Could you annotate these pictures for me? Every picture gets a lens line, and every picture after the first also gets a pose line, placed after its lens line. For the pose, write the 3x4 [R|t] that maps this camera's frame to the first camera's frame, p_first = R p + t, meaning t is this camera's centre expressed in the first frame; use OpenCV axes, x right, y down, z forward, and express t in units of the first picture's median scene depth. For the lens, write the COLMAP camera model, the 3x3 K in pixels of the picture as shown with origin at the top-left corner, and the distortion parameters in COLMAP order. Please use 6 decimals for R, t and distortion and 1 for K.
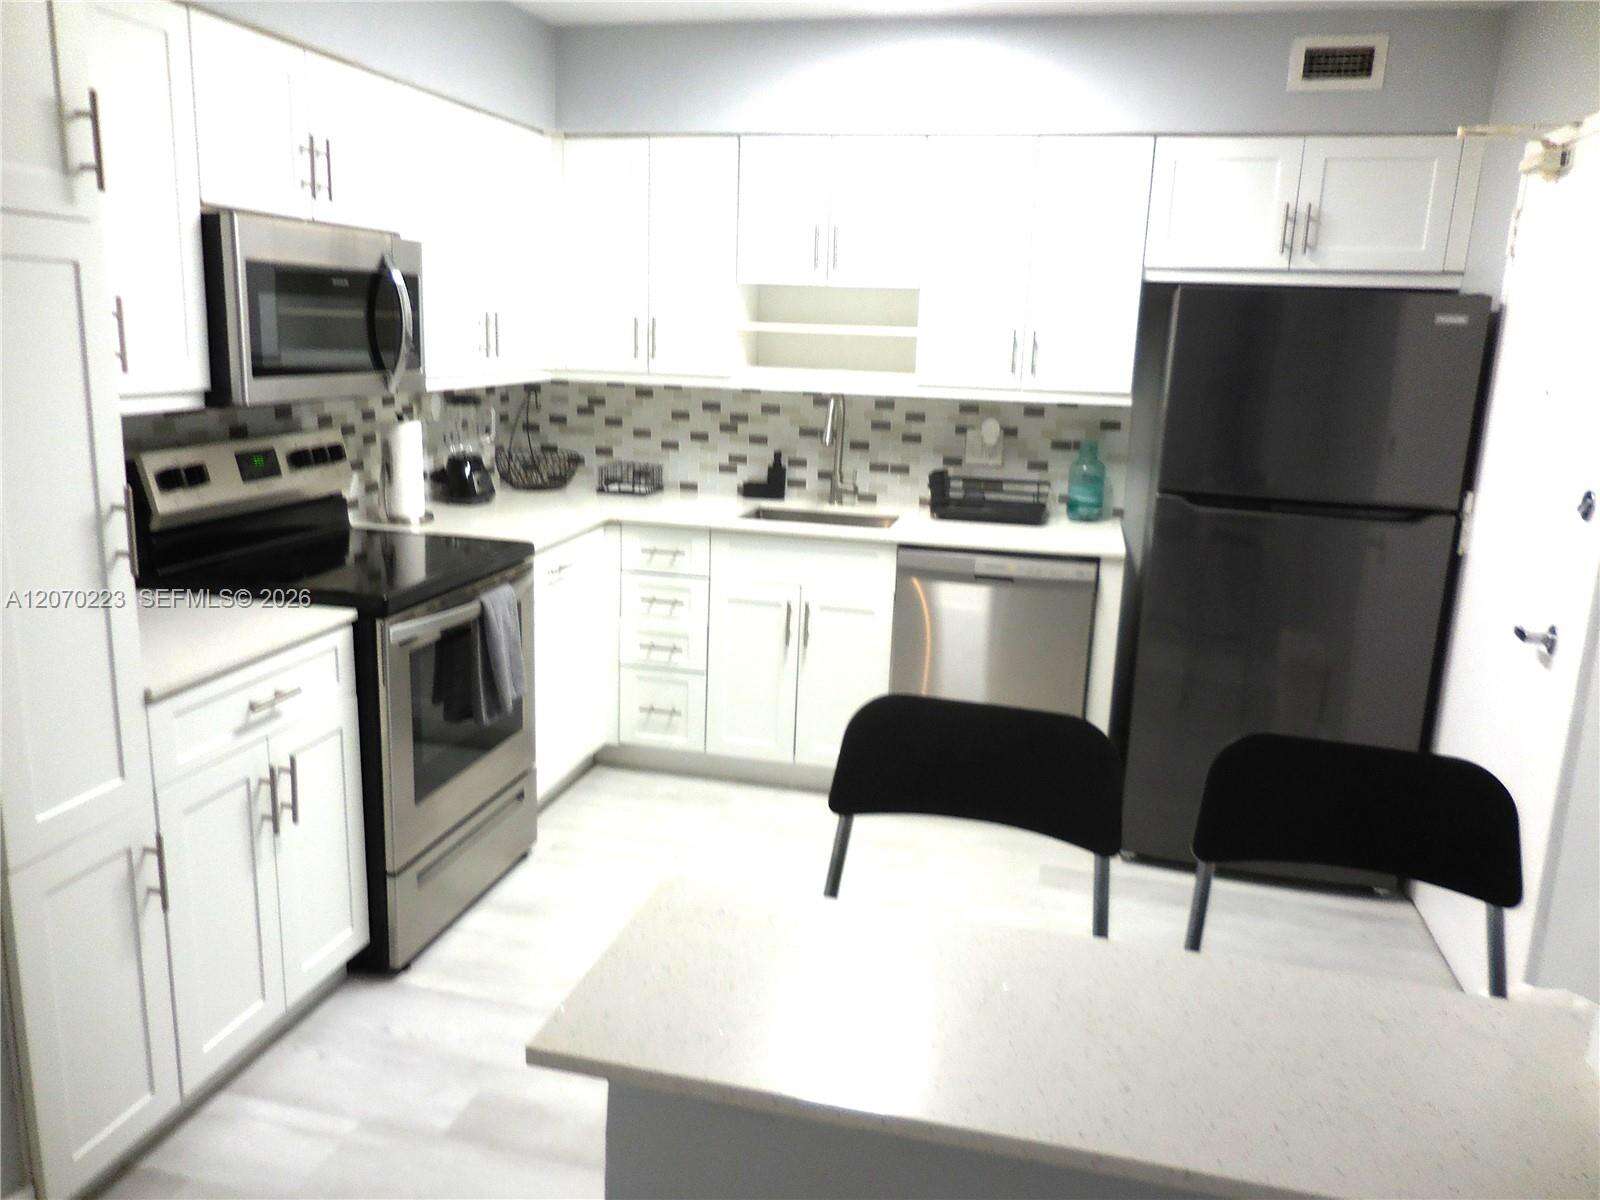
lens RADIAL K [[1213.0, 0, 801.0], [0, 1213.0, 579.2], [0, 0, 1]] dist [0.025796, 0.010771]
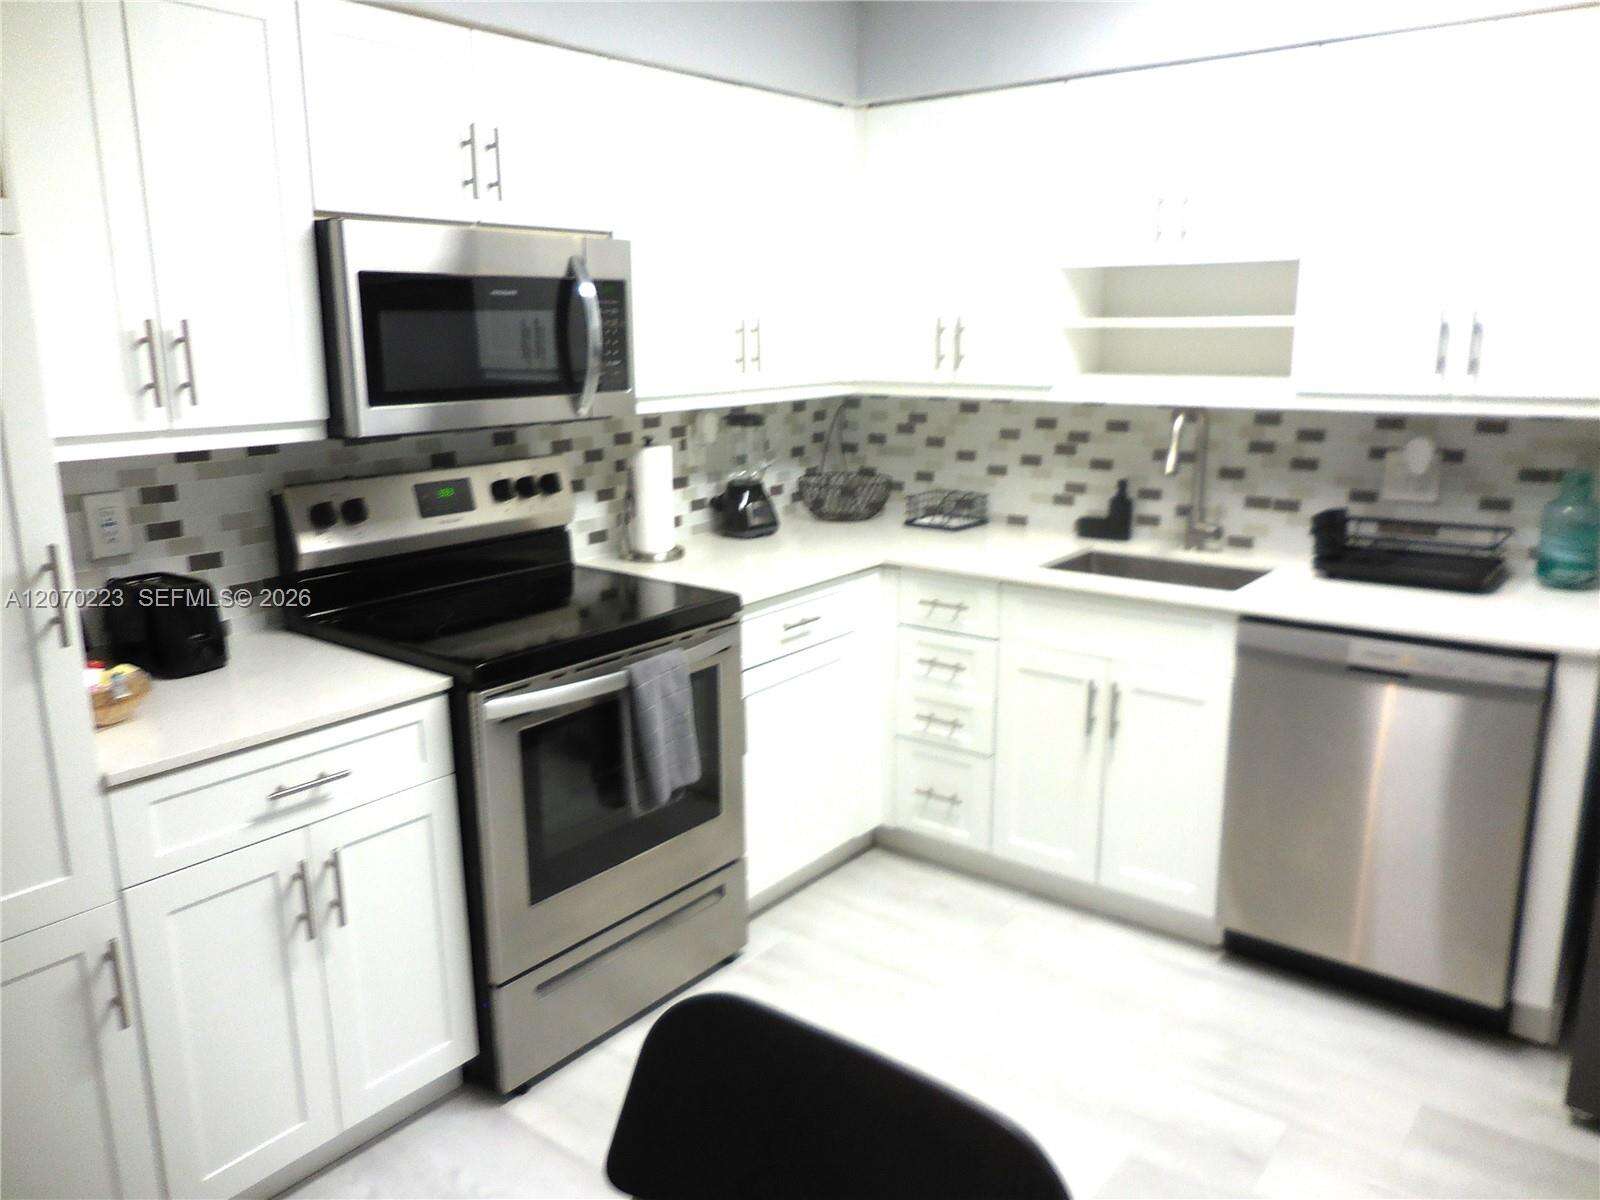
lens RADIAL K [[1224.5, 0, 800.0], [0, 1224.5, 600.0], [0, 0, 1]] dist [0.006241, 0.012800]
pose [[0.911229, 0.051463, -0.408674, 0.127213], [-0.047112, 0.998675, 0.020714, -0.036182], [0.409198, 0.000379, 0.912446, 0.200648]]
